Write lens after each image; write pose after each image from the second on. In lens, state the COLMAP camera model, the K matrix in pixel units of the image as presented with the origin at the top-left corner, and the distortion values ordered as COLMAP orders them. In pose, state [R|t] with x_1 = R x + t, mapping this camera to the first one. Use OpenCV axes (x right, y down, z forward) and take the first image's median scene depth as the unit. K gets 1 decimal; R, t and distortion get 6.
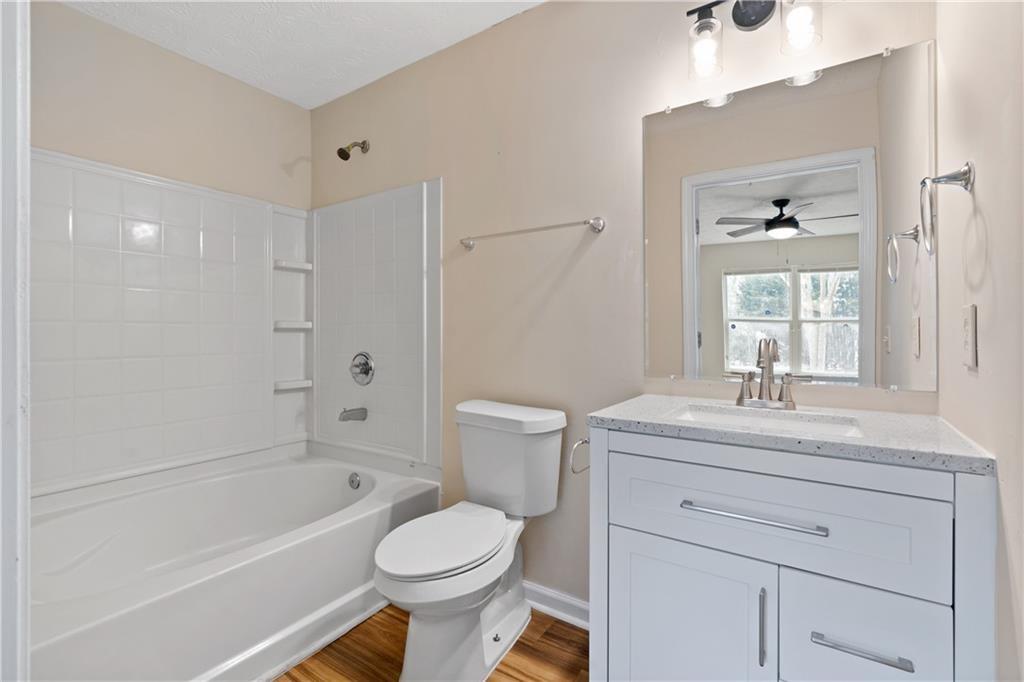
lens RADIAL K [[480.9, 0, 512.0], [0, 480.9, 339.9], [0, 0, 1]] dist [-0.007512, -0.004435]
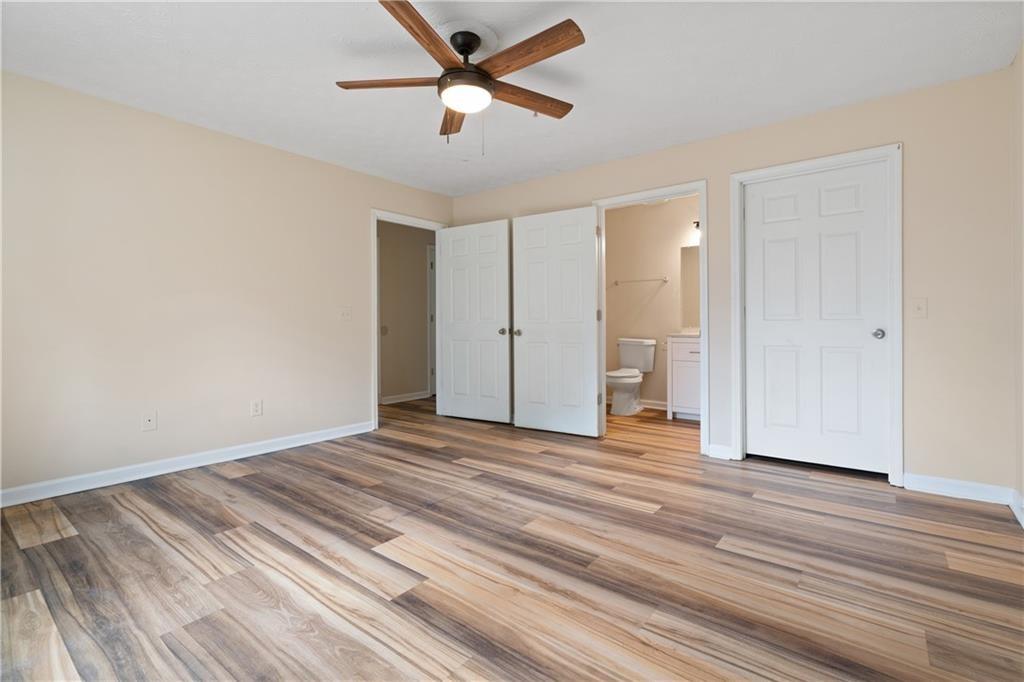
lens RADIAL K [[480.9, 0, 511.1], [0, 480.9, 332.4], [0, 0, 1]] dist [-0.007512, -0.004435]
pose [[0.996463, -0.002029, -0.084009, -0.576168], [0.003884, 0.999752, 0.021921, 0.027452], [0.083944, -0.022170, 0.996224, -2.249346]]
